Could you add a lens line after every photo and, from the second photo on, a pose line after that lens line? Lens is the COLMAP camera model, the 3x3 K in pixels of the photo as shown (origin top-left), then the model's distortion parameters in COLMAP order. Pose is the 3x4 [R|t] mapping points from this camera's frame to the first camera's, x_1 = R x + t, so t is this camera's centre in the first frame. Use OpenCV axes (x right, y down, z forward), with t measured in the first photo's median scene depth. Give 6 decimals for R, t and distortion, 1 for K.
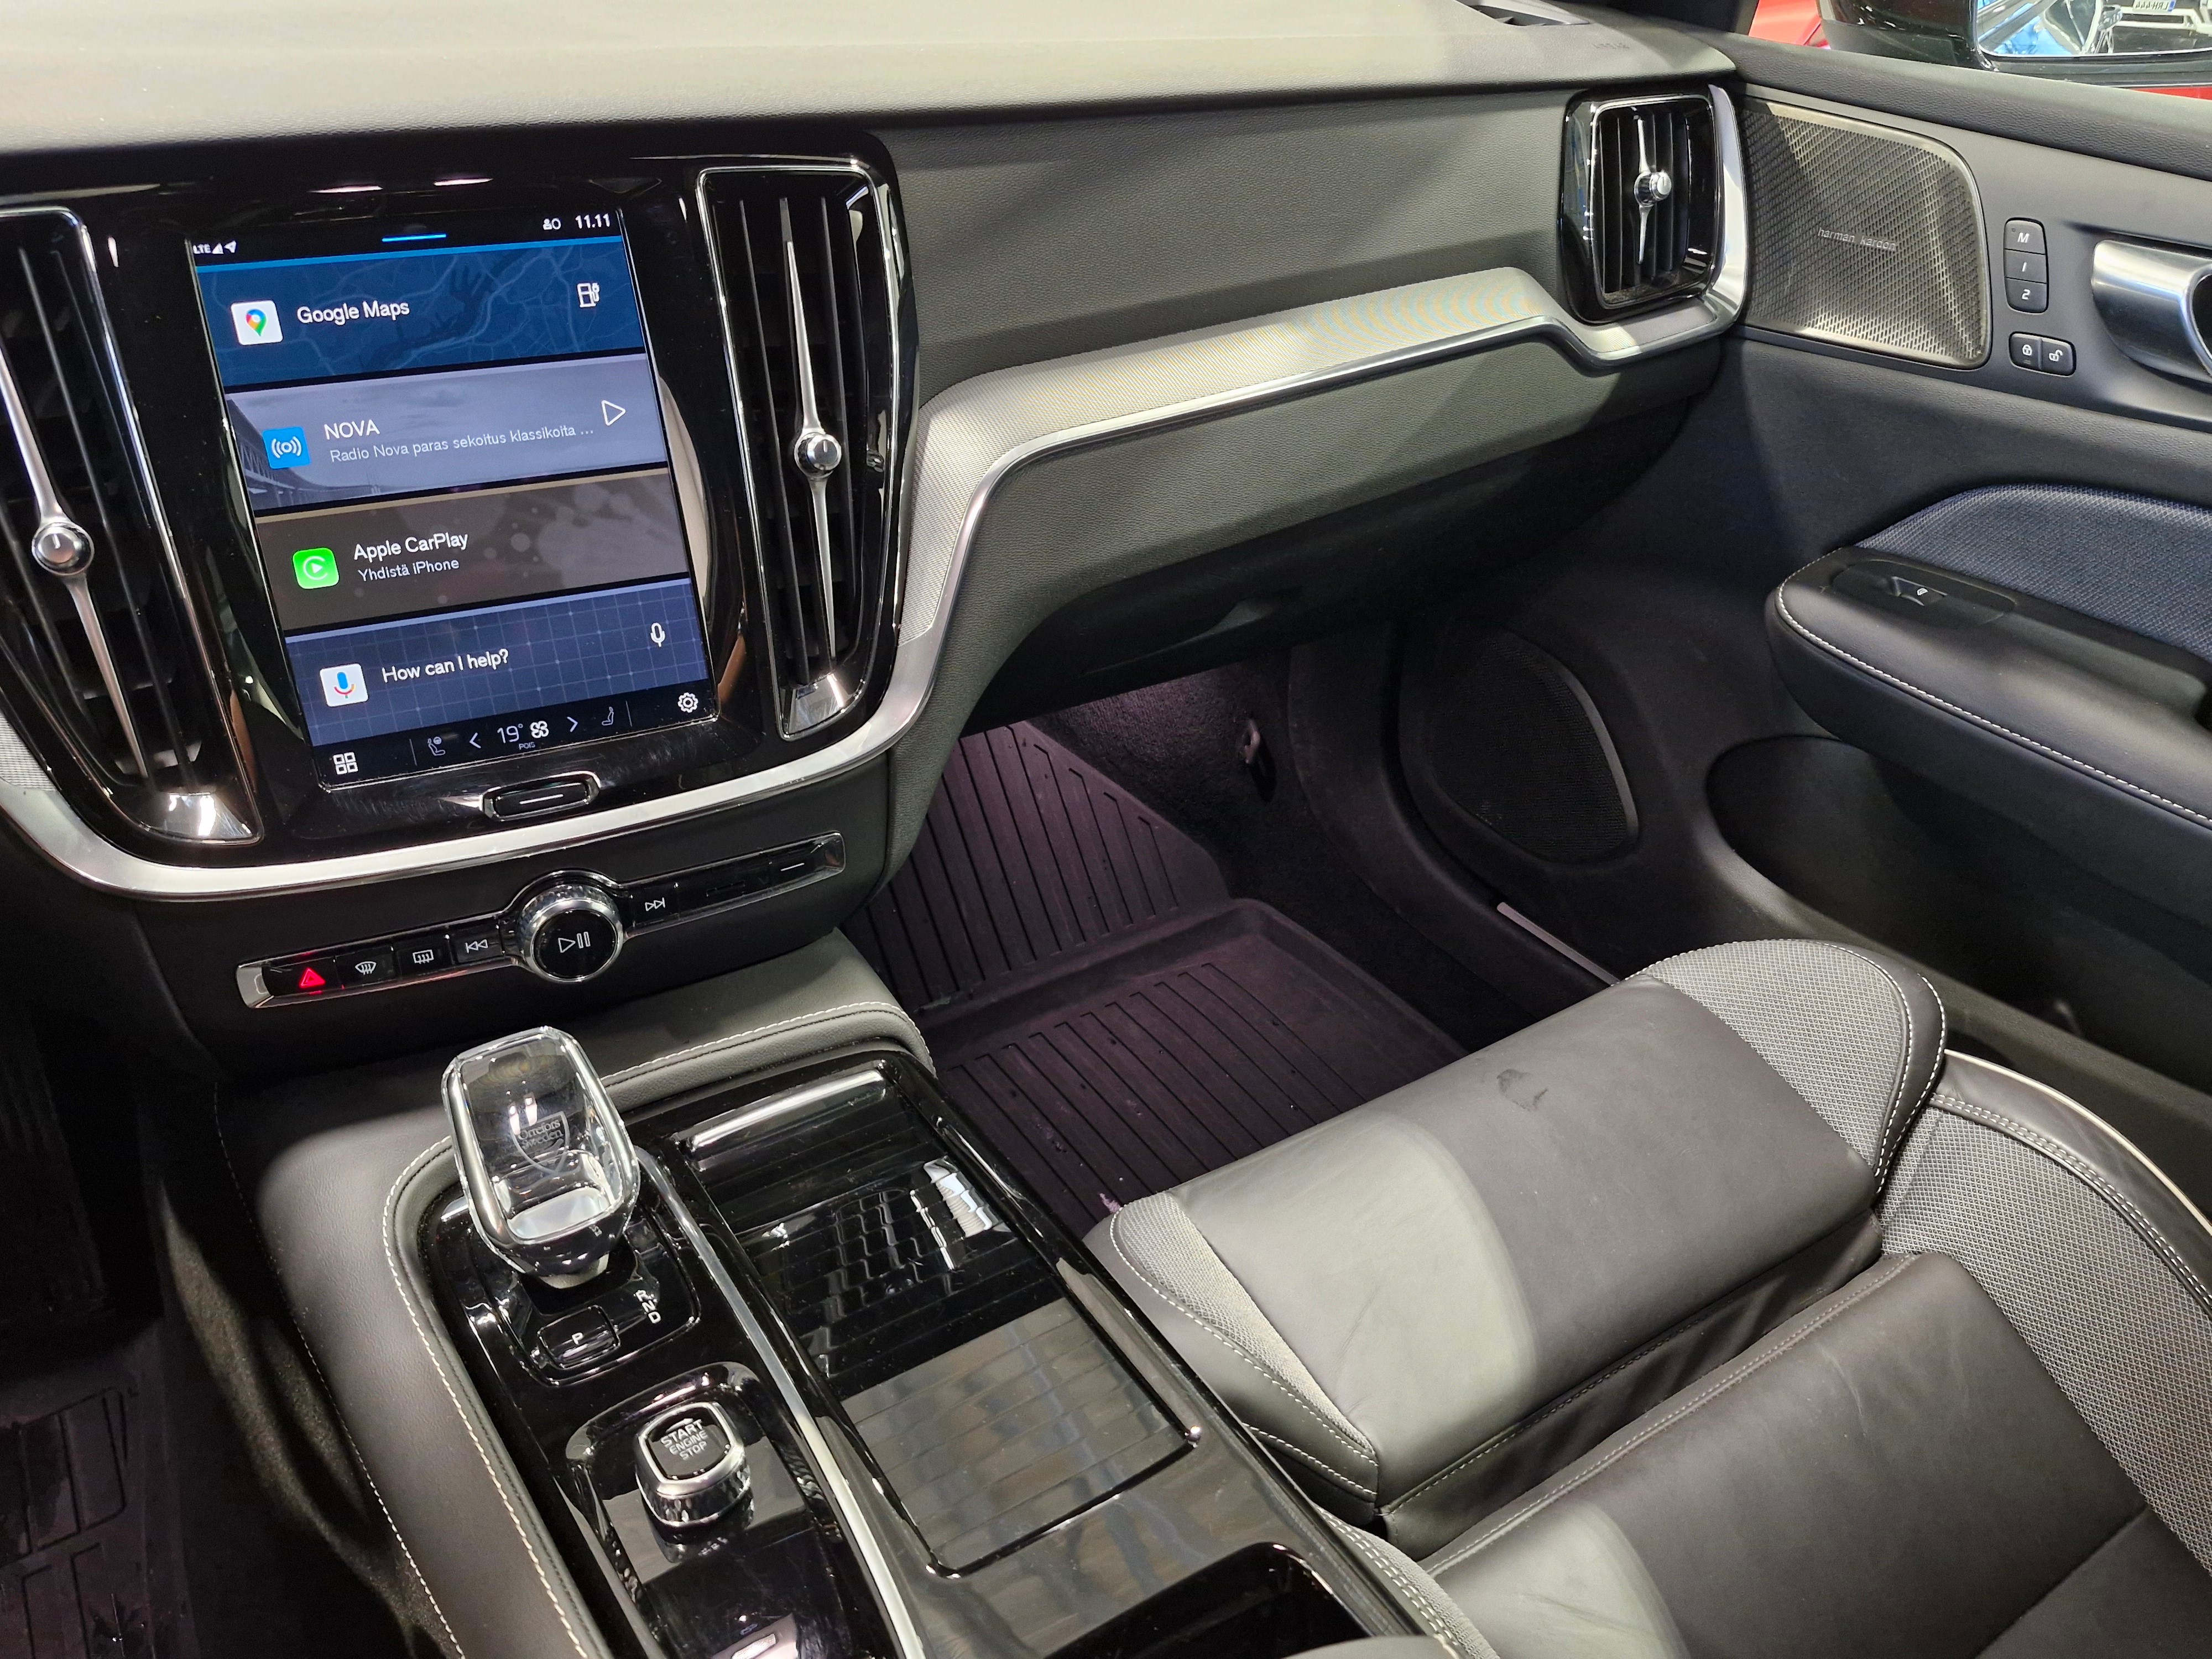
lens RADIAL K [[1639.6, 0, 1094.1], [0, 1639.6, 838.1], [0, 0, 1]] dist [0.111209, -0.176937]
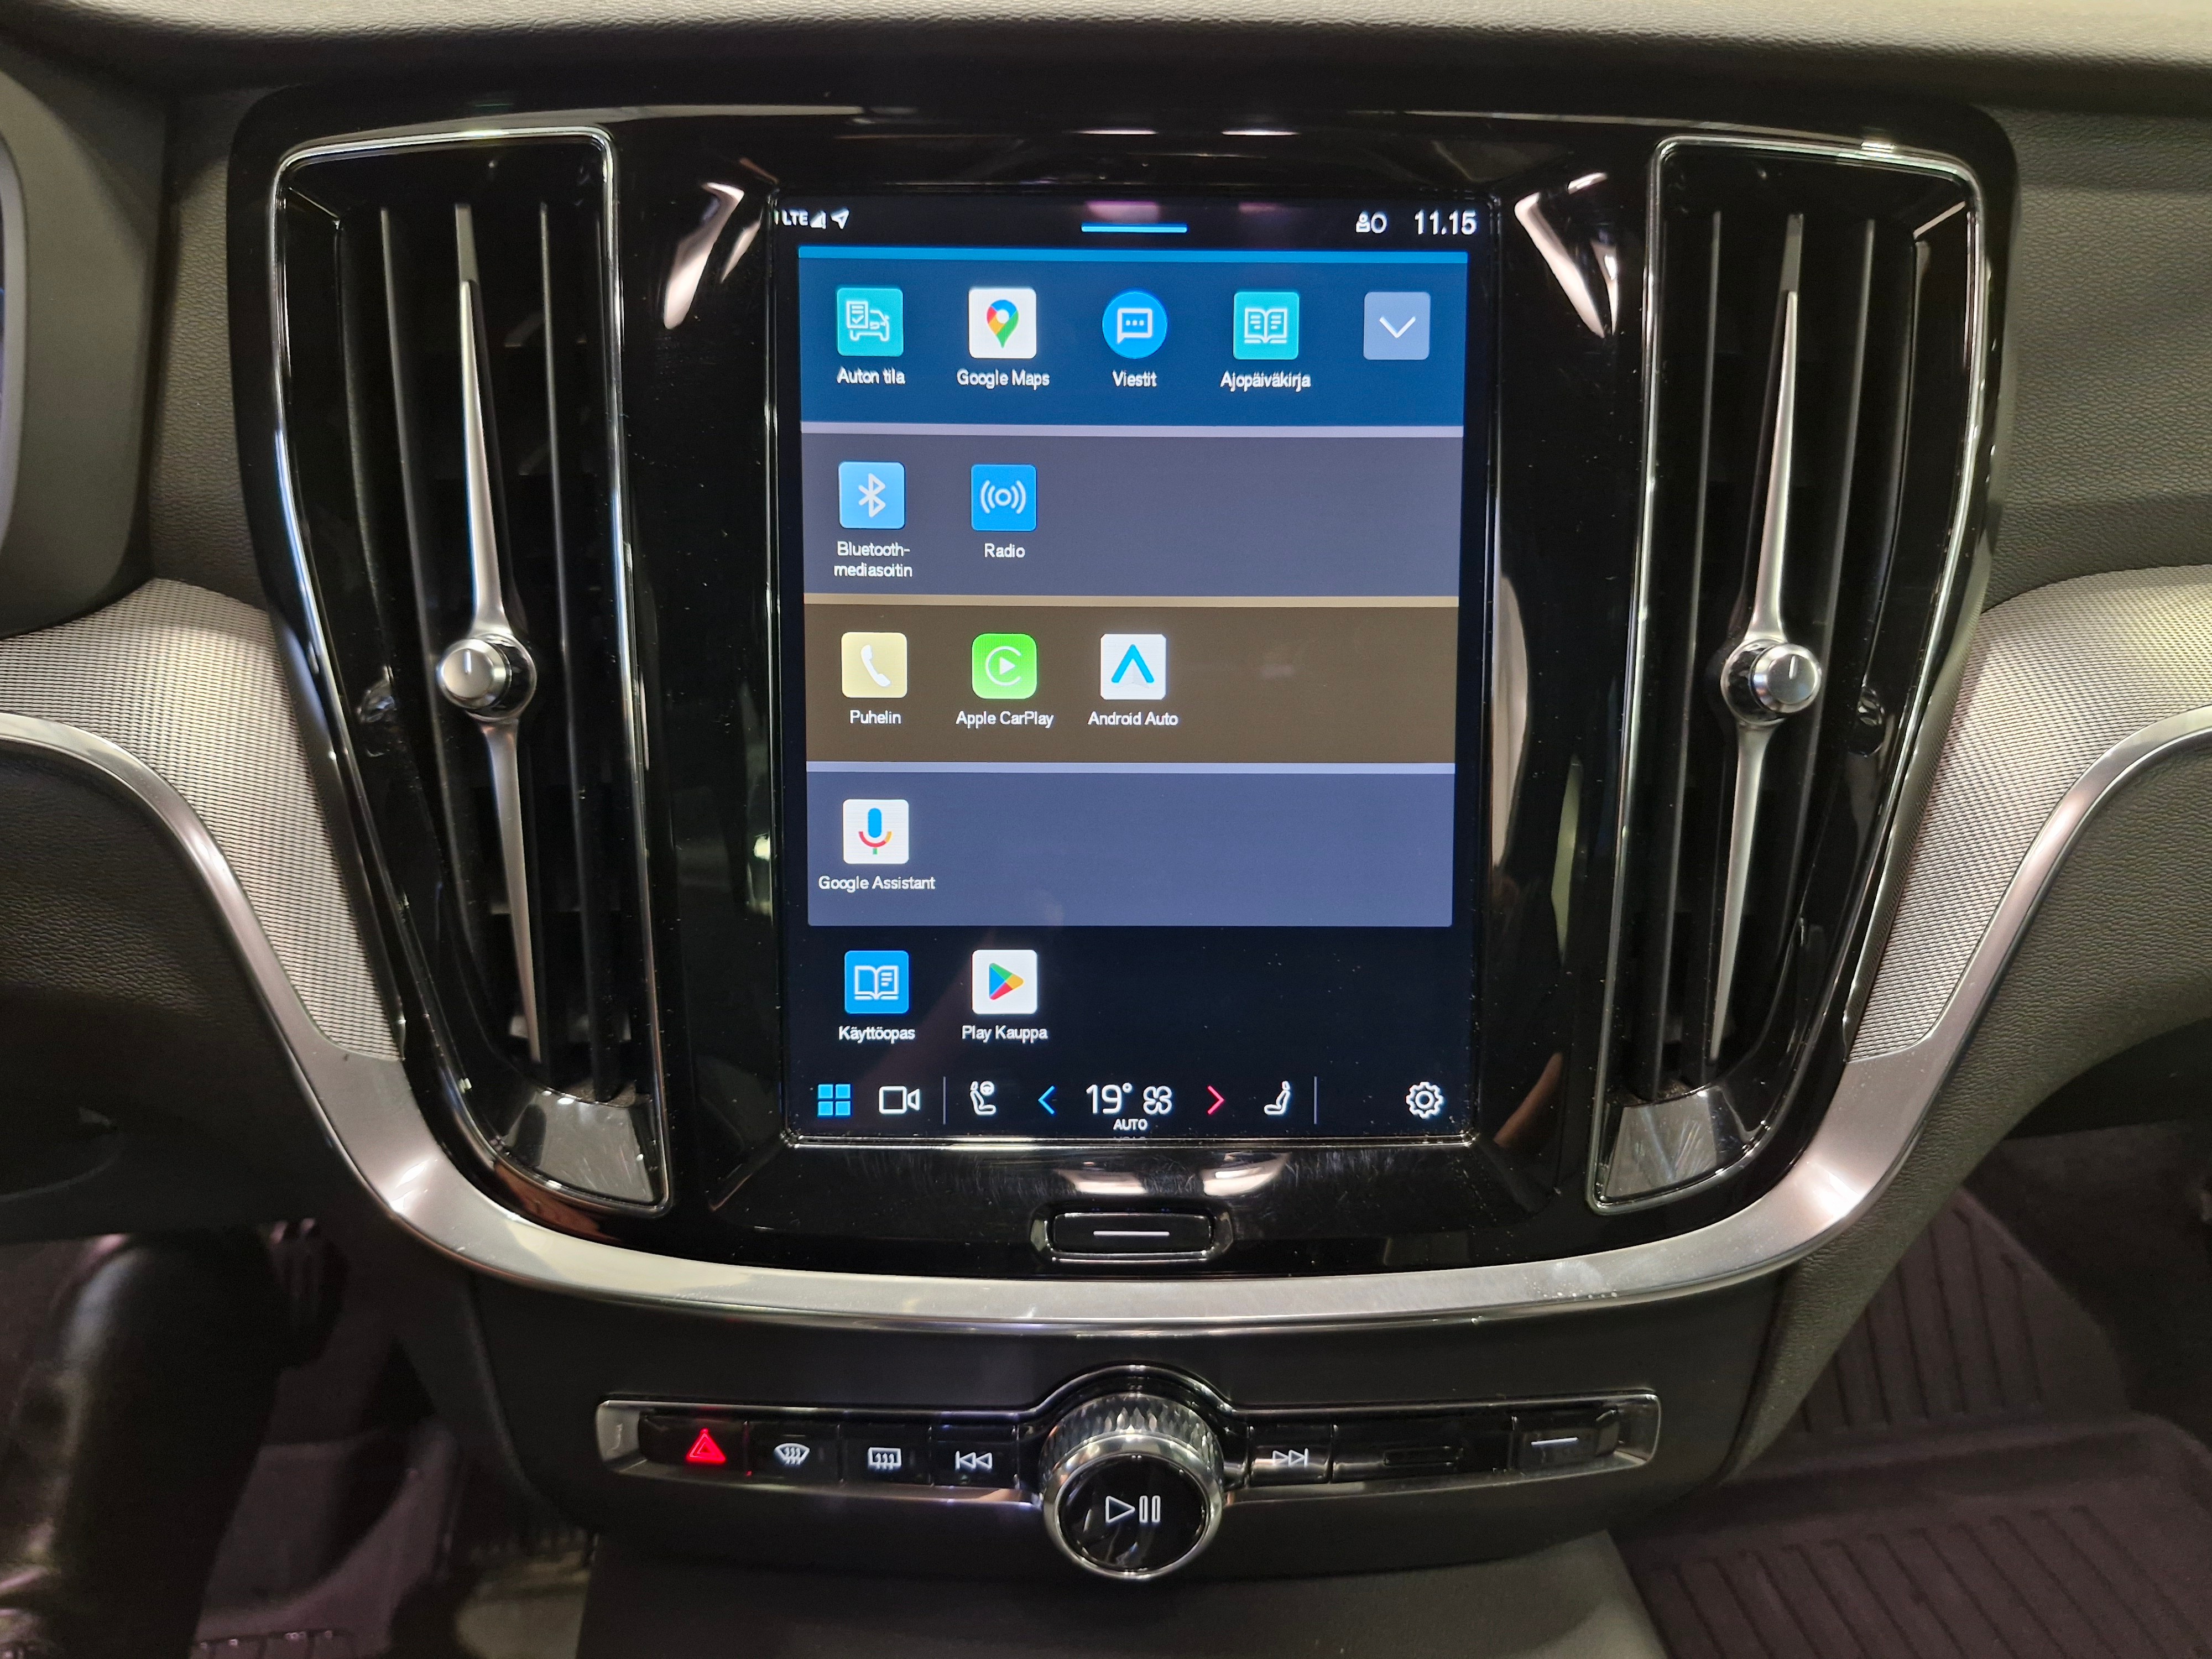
lens RADIAL K [[1618.3, 0, 1110.8], [0, 1618.3, 832.2], [0, 0, 1]] dist [0.117766, -0.178855]
pose [[0.903948, 0.164193, -0.394865, -0.147370], [-0.214765, 0.972769, -0.087155, -0.100653], [0.369803, 0.163587, 0.914596, 0.477247]]
